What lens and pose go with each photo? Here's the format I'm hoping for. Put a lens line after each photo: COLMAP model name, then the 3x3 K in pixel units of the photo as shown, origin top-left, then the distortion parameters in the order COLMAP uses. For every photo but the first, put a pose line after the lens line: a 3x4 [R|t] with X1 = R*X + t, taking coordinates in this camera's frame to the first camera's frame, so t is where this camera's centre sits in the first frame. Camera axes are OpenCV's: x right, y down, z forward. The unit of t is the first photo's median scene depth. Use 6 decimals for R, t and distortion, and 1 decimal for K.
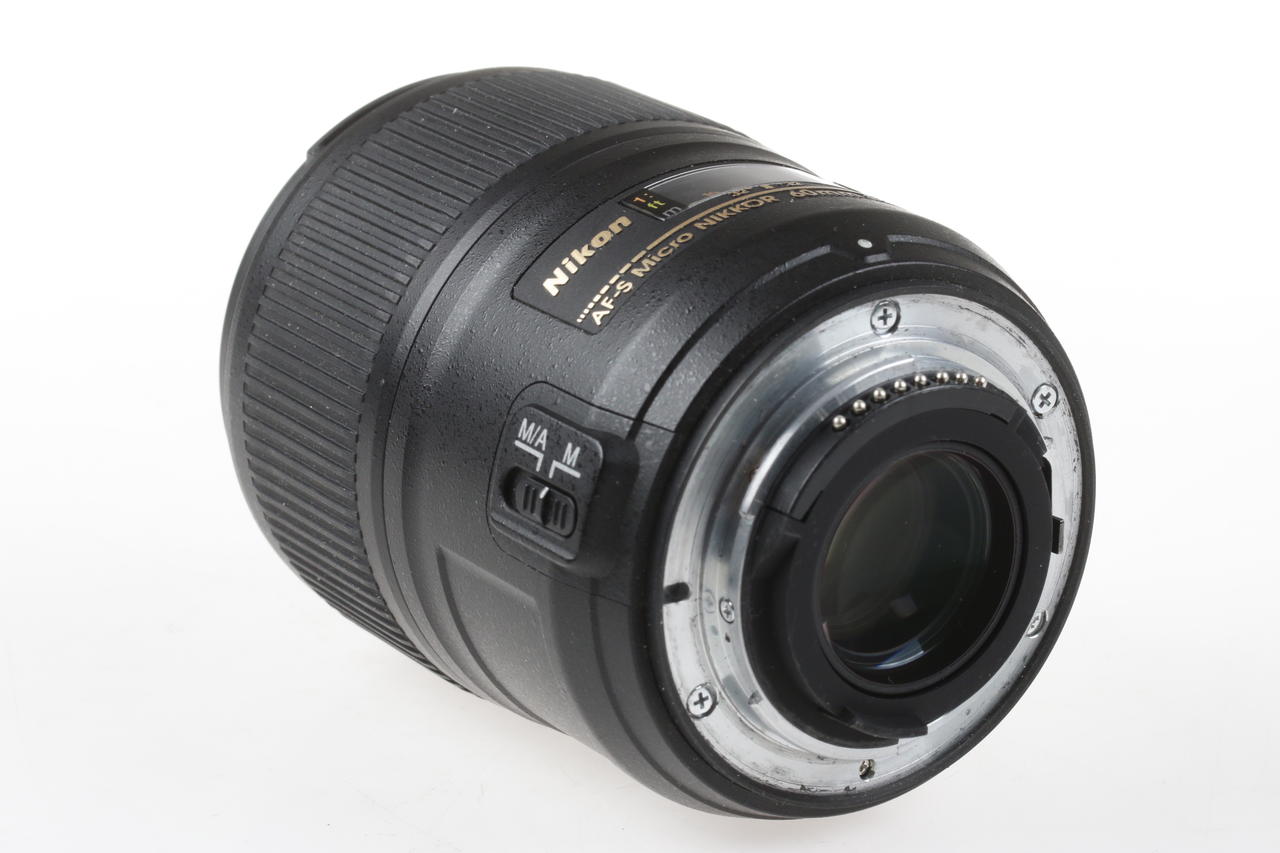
lens RADIAL K [[4033.6, 0, 640.2], [0, 4033.6, 426.5], [0, 0, 1]] dist [0.195654, 0.000000]
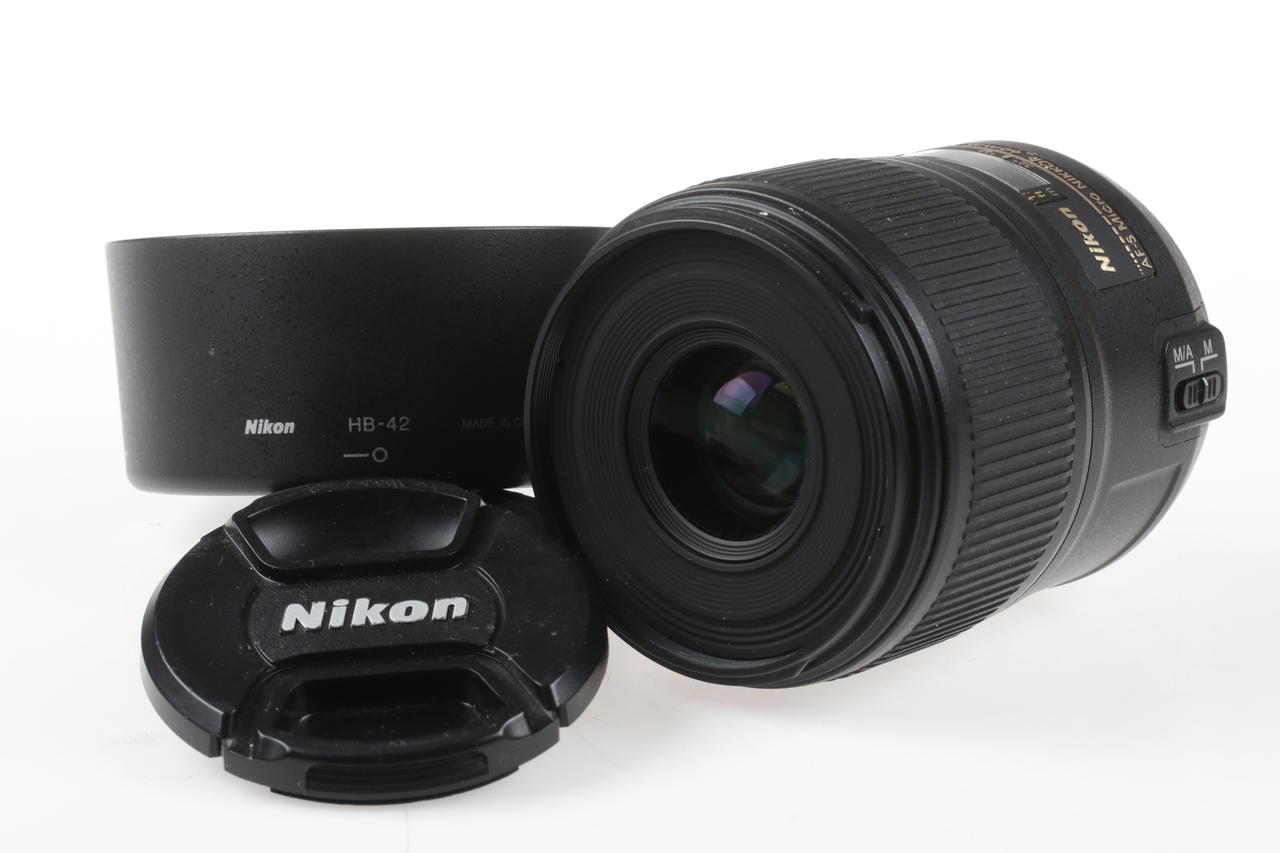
lens RADIAL K [[4033.6, 0, 639.9], [0, 4033.6, 426.0], [0, 0, 1]] dist [0.195654, 0.000000]
pose [[-0.303039, -0.365156, 0.880243, -1.207686], [0.149958, 0.893897, 0.422446, -0.593628], [-0.941106, 0.260017, -0.216127, 1.480191]]
